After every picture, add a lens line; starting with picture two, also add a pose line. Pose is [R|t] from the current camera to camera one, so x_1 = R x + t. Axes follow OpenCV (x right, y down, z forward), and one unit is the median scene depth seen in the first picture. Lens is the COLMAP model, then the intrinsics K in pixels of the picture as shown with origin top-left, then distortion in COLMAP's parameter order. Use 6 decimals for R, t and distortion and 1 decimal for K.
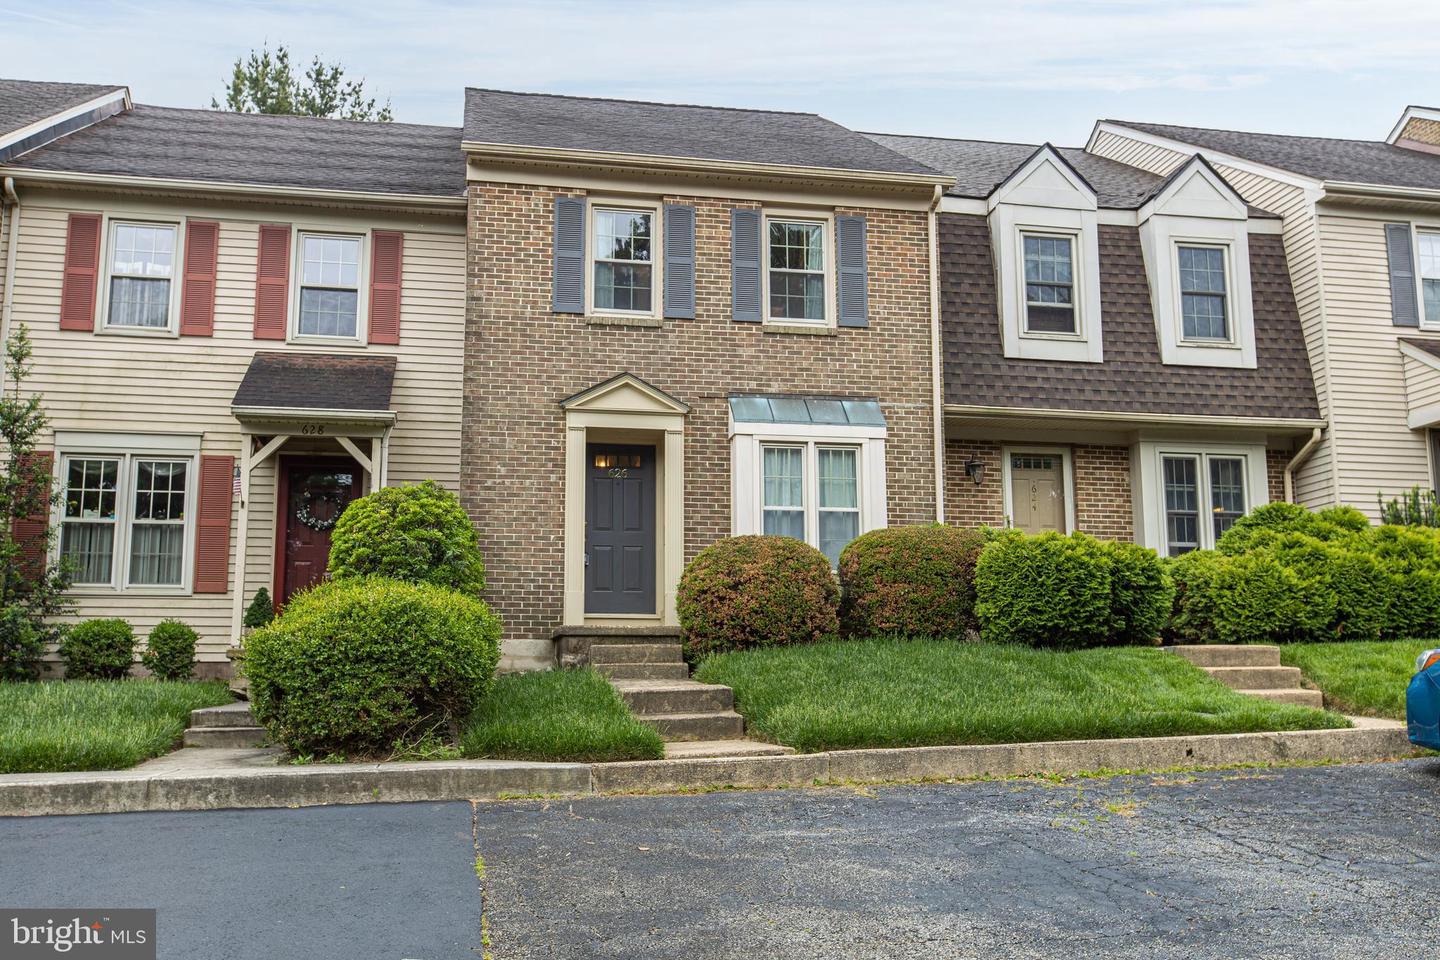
lens RADIAL K [[1459.3, 0, 714.5], [0, 1459.3, 482.0], [0, 0, 1]] dist [-0.008256, 0.000000]
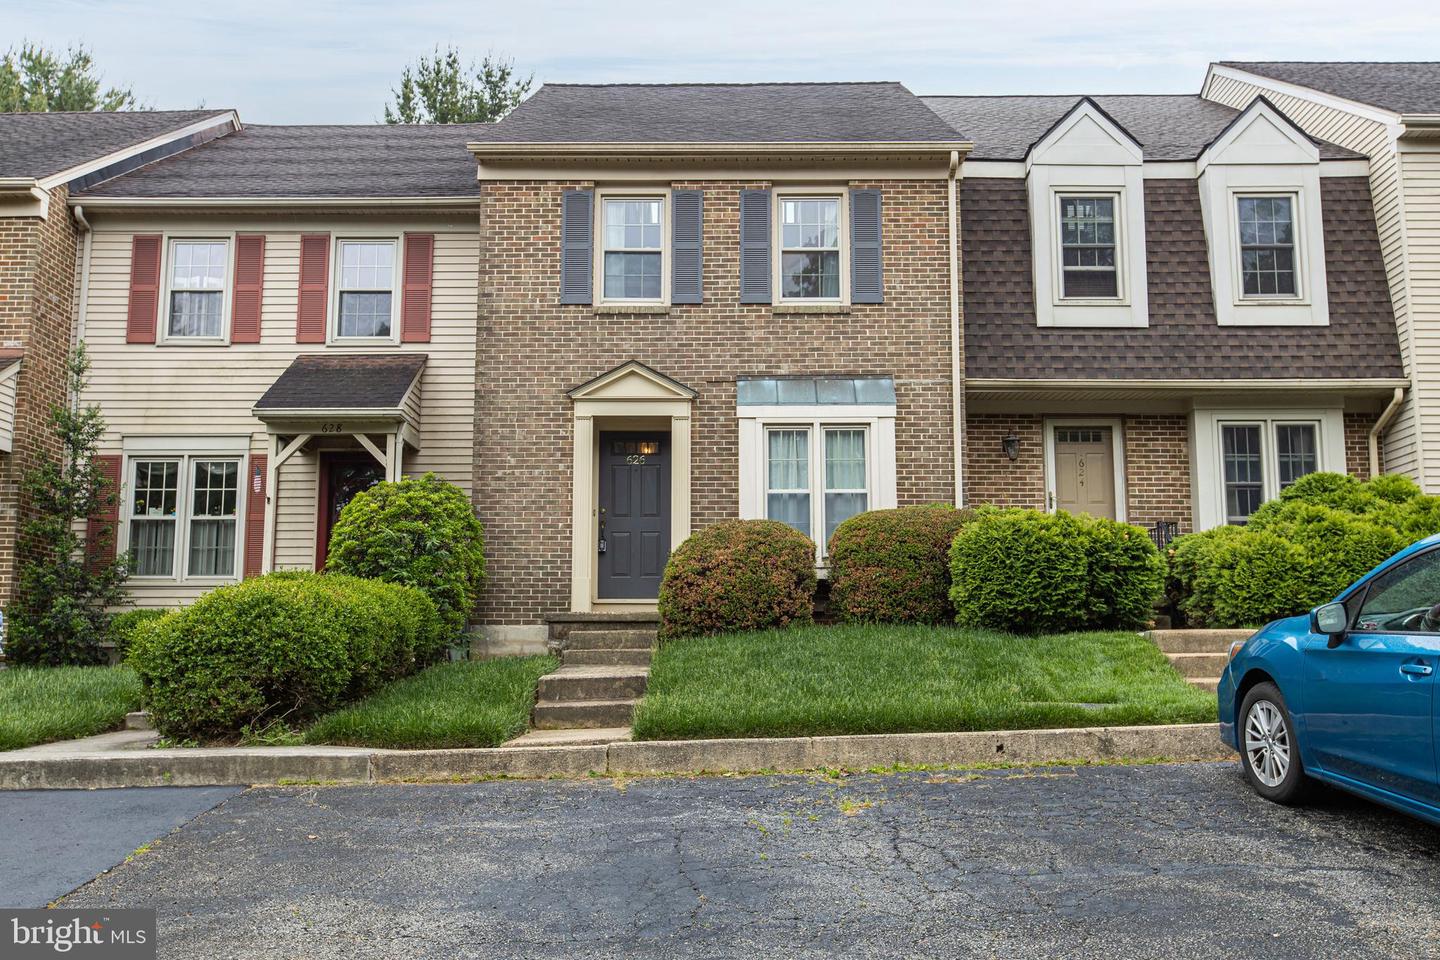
lens RADIAL K [[1459.3, 0, 664.6], [0, 1459.3, 486.6], [0, 0, 1]] dist [-0.008256, 0.000000]
pose [[0.977780, -0.024443, -0.208202, 0.168520], [0.028404, 0.999468, 0.016056, -0.003366], [0.207699, -0.021613, 0.977954, 0.015595]]
